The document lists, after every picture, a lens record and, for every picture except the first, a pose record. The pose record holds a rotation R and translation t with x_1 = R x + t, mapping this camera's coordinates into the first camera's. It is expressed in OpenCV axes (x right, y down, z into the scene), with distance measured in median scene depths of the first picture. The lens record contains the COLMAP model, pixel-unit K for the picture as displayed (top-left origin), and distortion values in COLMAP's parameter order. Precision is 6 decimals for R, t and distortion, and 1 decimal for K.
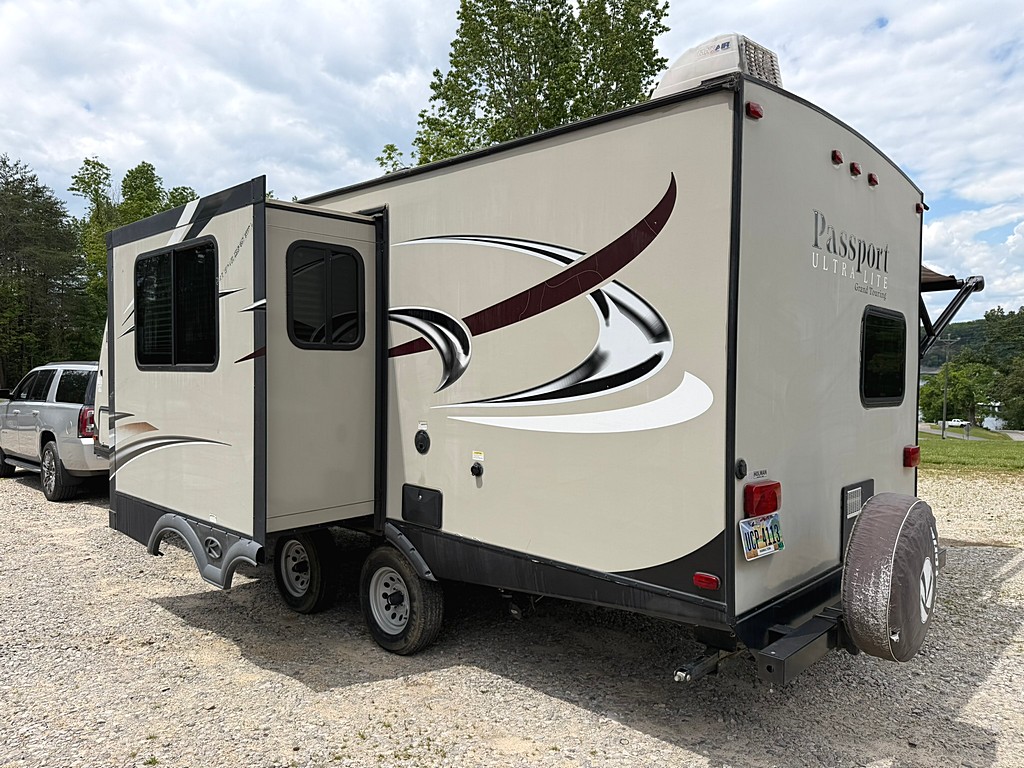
lens RADIAL K [[710.3, 0, 512.0], [0, 710.3, 384.0], [0, 0, 1]] dist [0.085621, -0.126400]
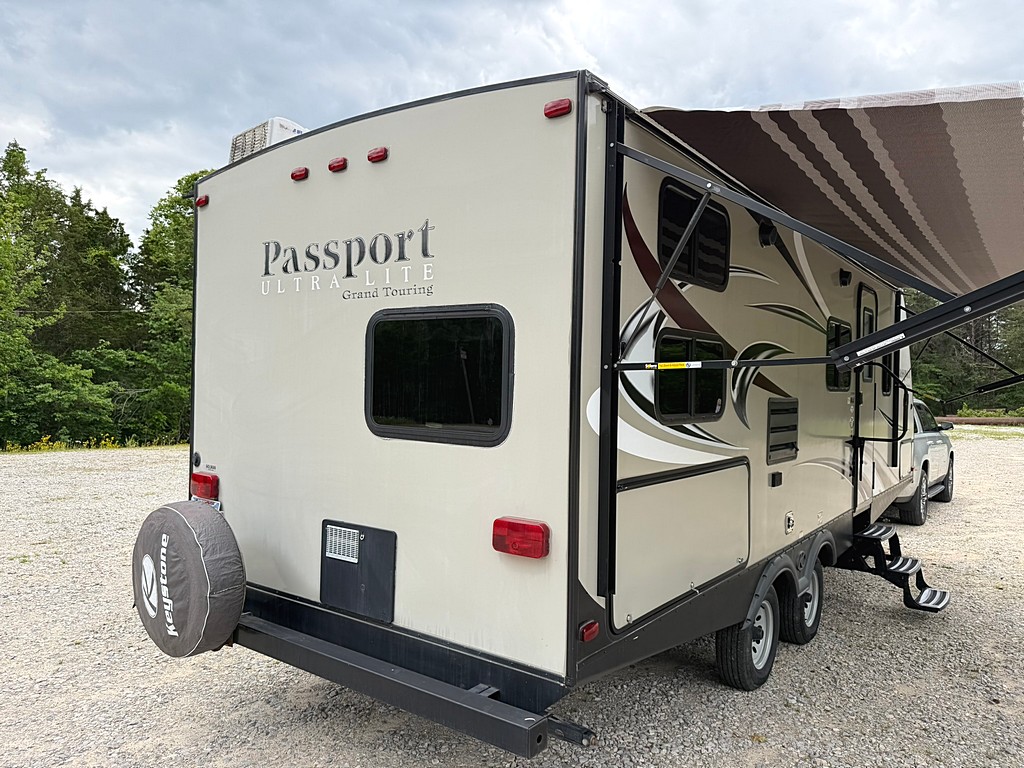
lens RADIAL K [[720.5, 0, 511.7], [0, 720.5, 388.1], [0, 0, 1]] dist [0.097060, -0.147541]
pose [[0.113942, -0.003285, -0.993482, 1.524504], [-0.036332, 0.999312, -0.007471, -0.025768], [0.992823, 0.036946, 0.113744, 1.226709]]
